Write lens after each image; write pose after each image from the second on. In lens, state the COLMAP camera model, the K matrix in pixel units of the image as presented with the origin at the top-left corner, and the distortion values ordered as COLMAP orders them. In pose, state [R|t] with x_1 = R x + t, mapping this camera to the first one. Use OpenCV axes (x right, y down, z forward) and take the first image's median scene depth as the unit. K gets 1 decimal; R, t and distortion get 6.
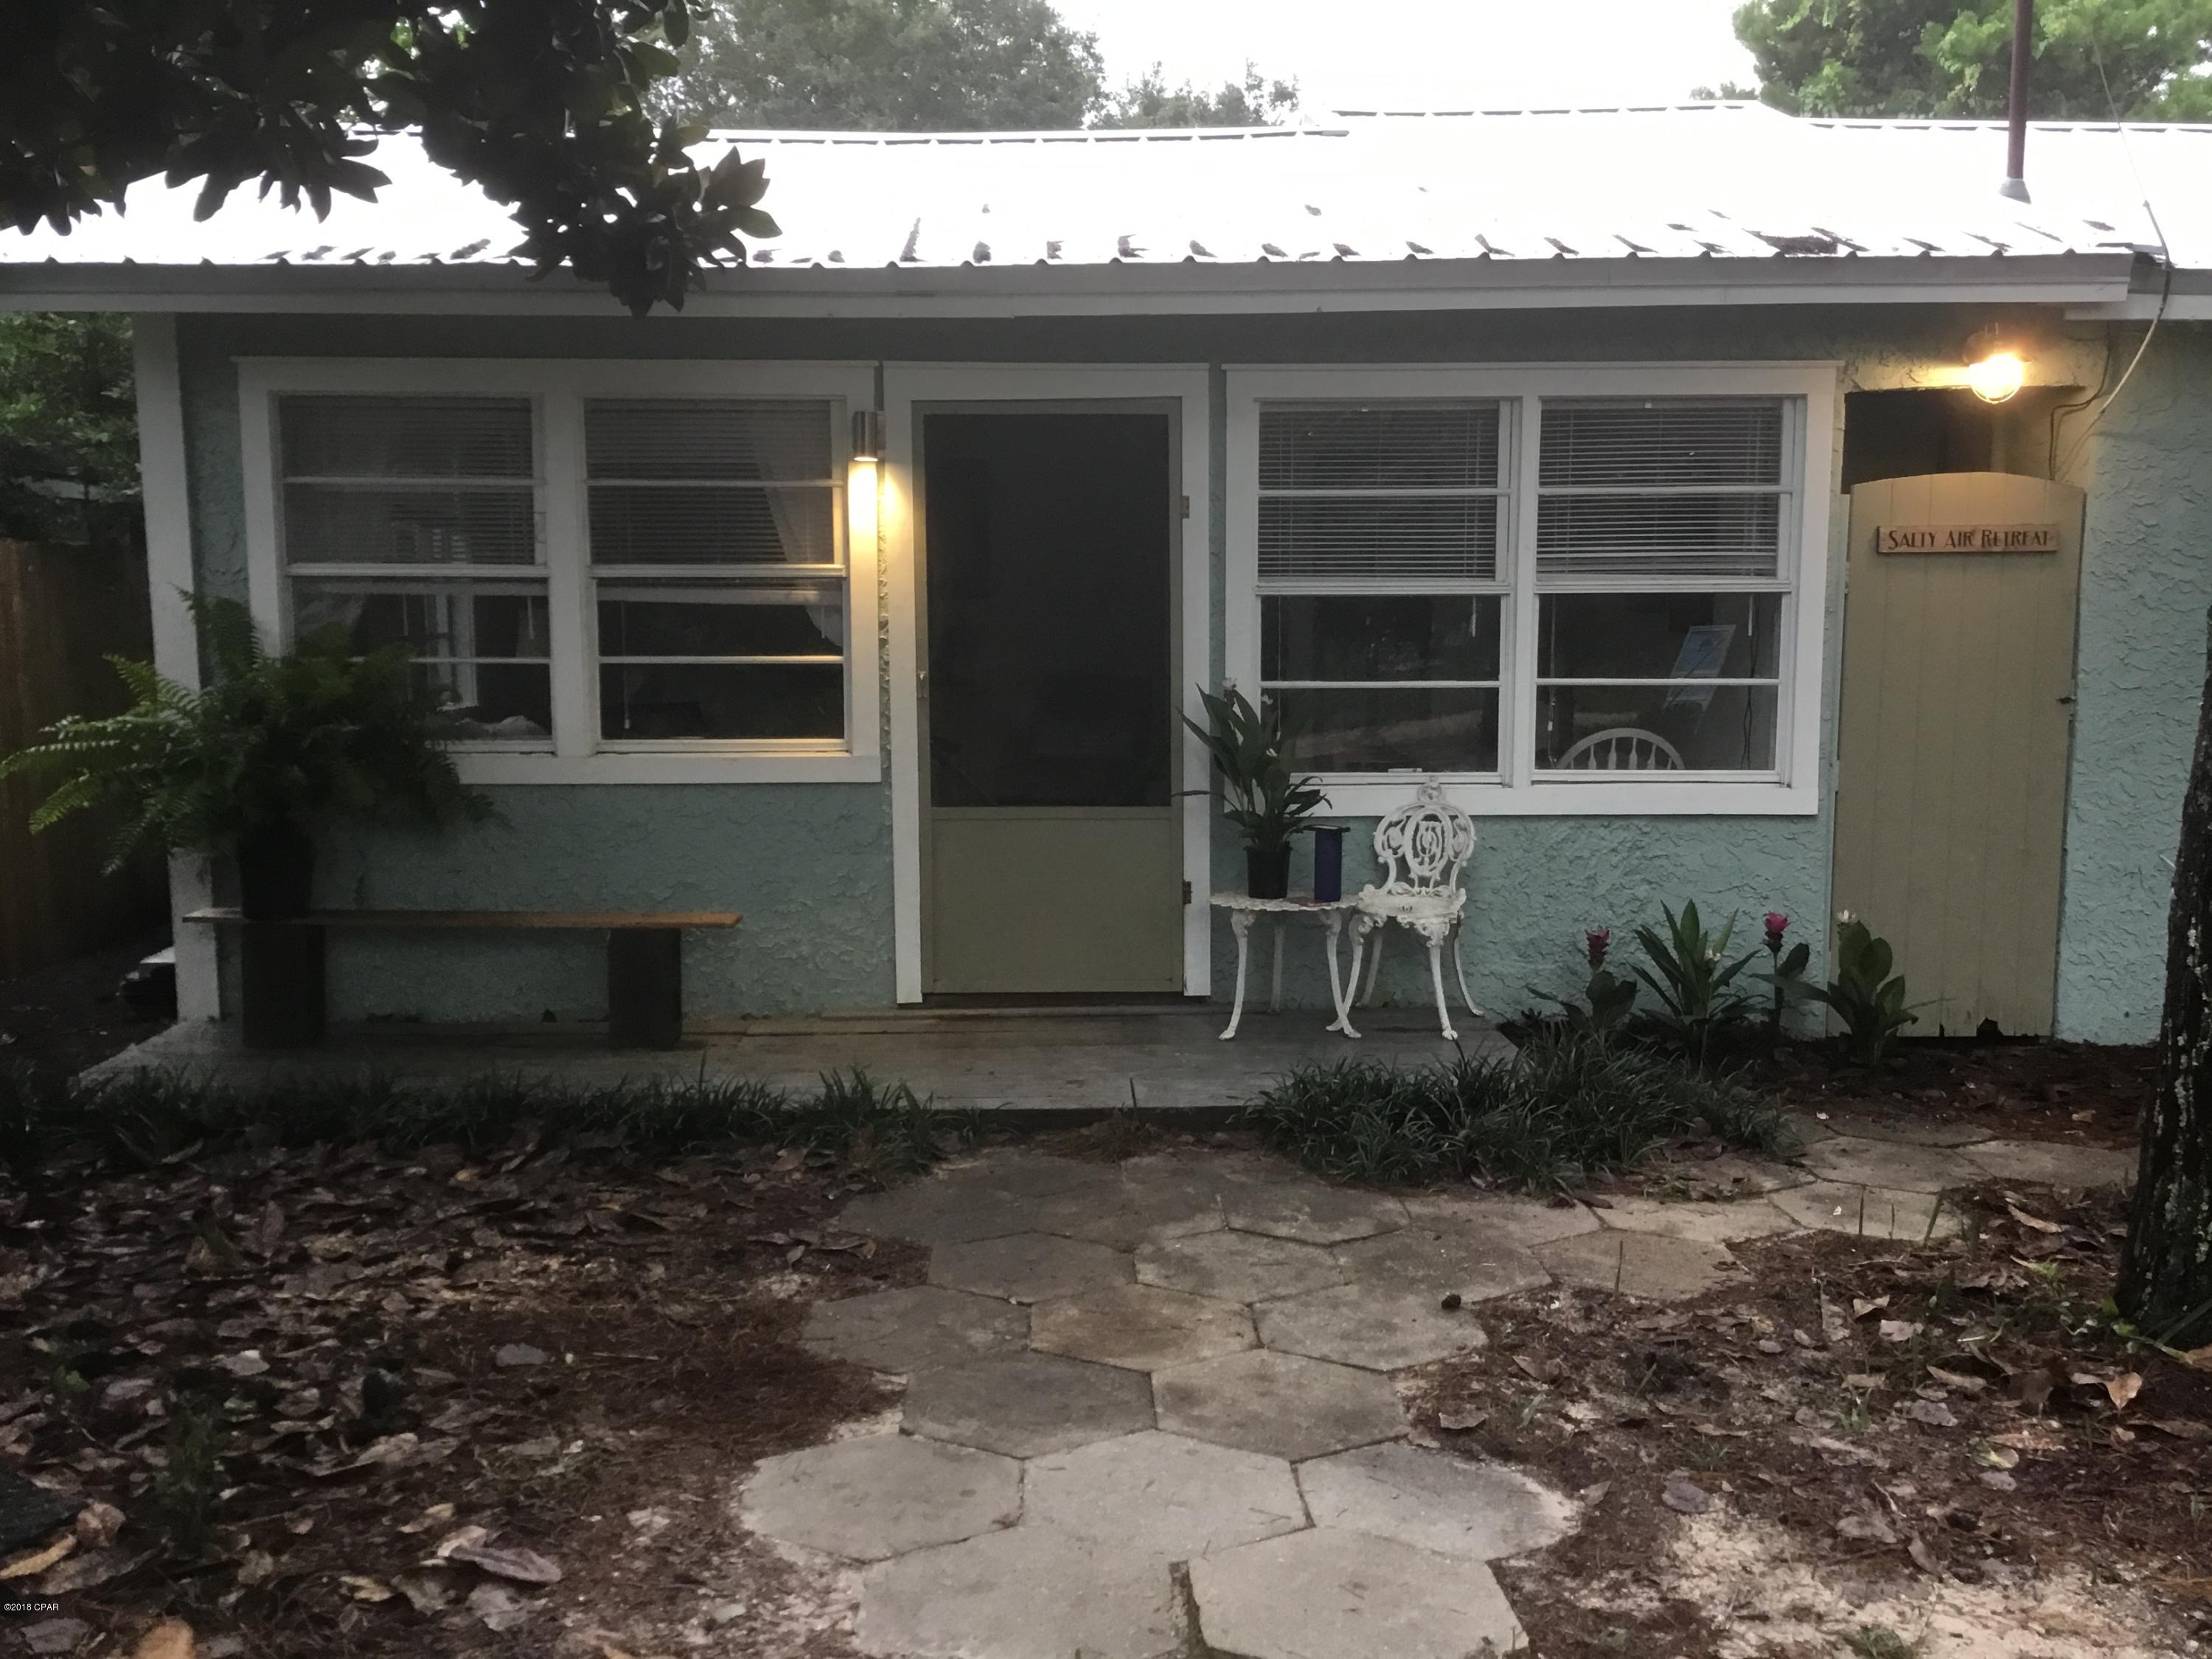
lens RADIAL K [[1990.1, 0, 1113.6], [0, 1990.1, 813.2], [0, 0, 1]] dist [0.082494, -0.125293]
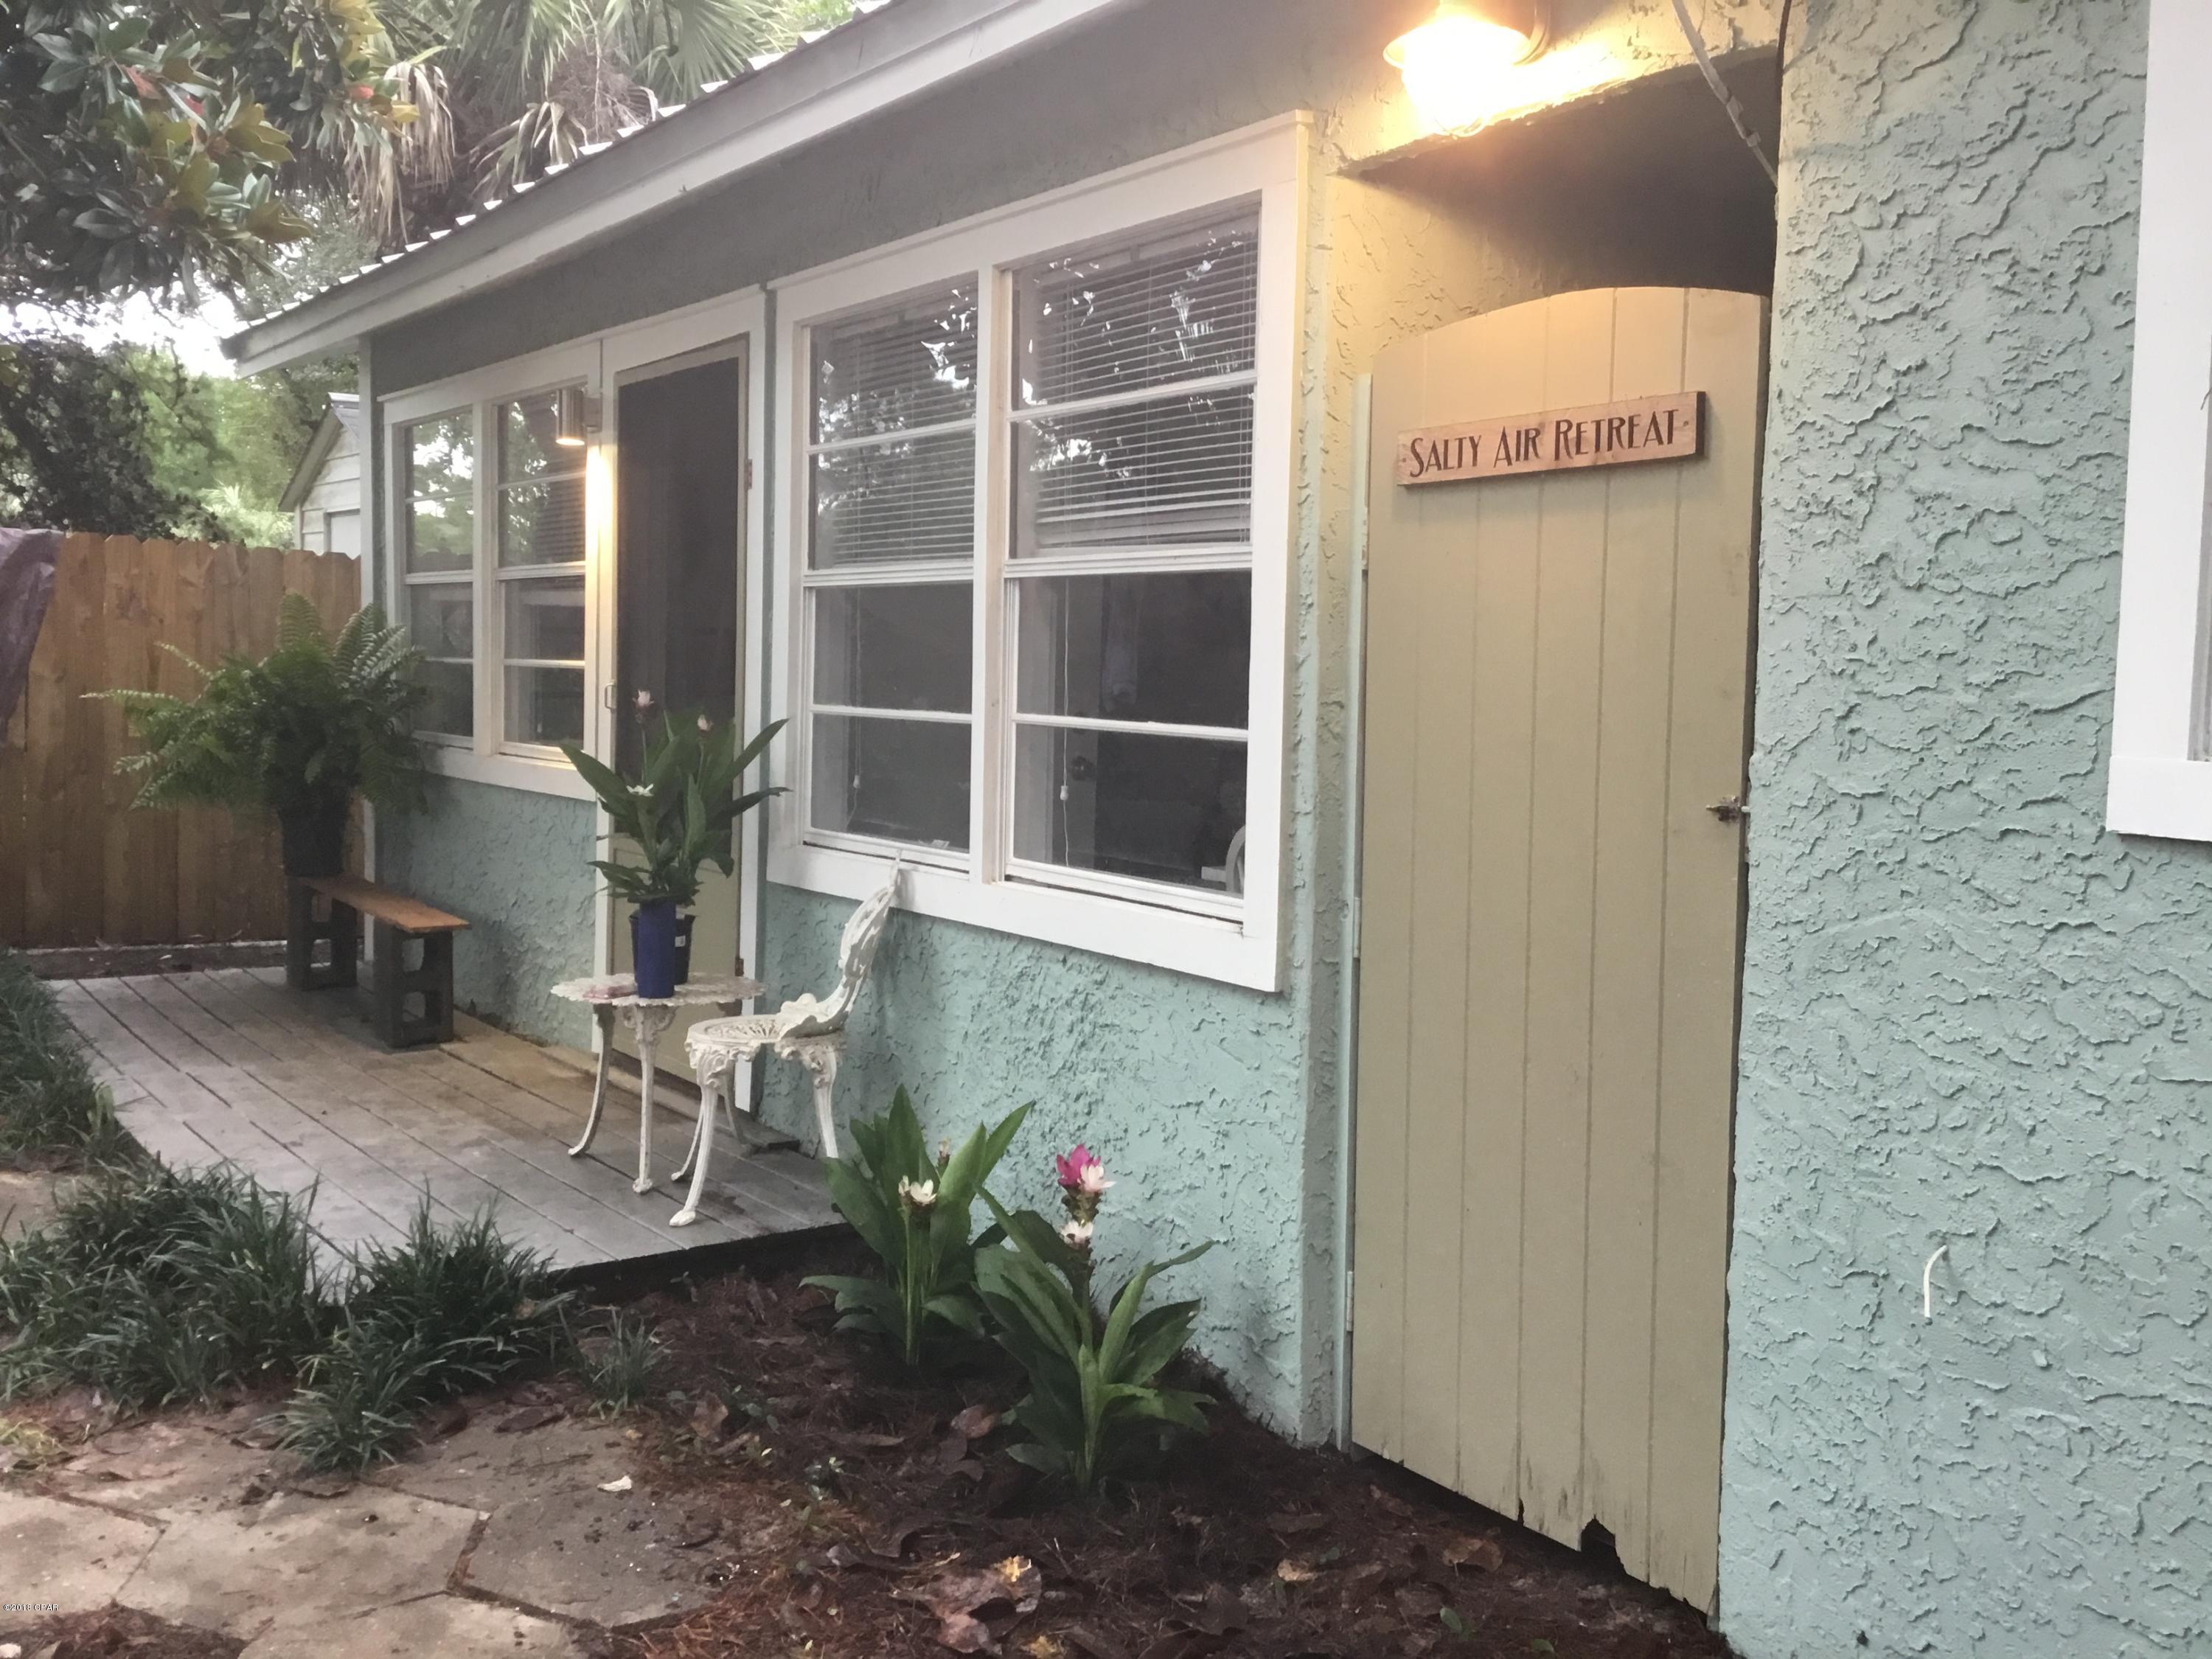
lens RADIAL K [[1990.1, 0, 1101.2], [0, 1990.1, 821.0], [0, 0, 1]] dist [0.082494, -0.125293]
pose [[0.565524, 0.078976, -0.820942, 0.754577], [-0.111173, 0.993619, 0.019004, -0.049080], [0.817204, 0.080519, 0.570696, 0.673066]]
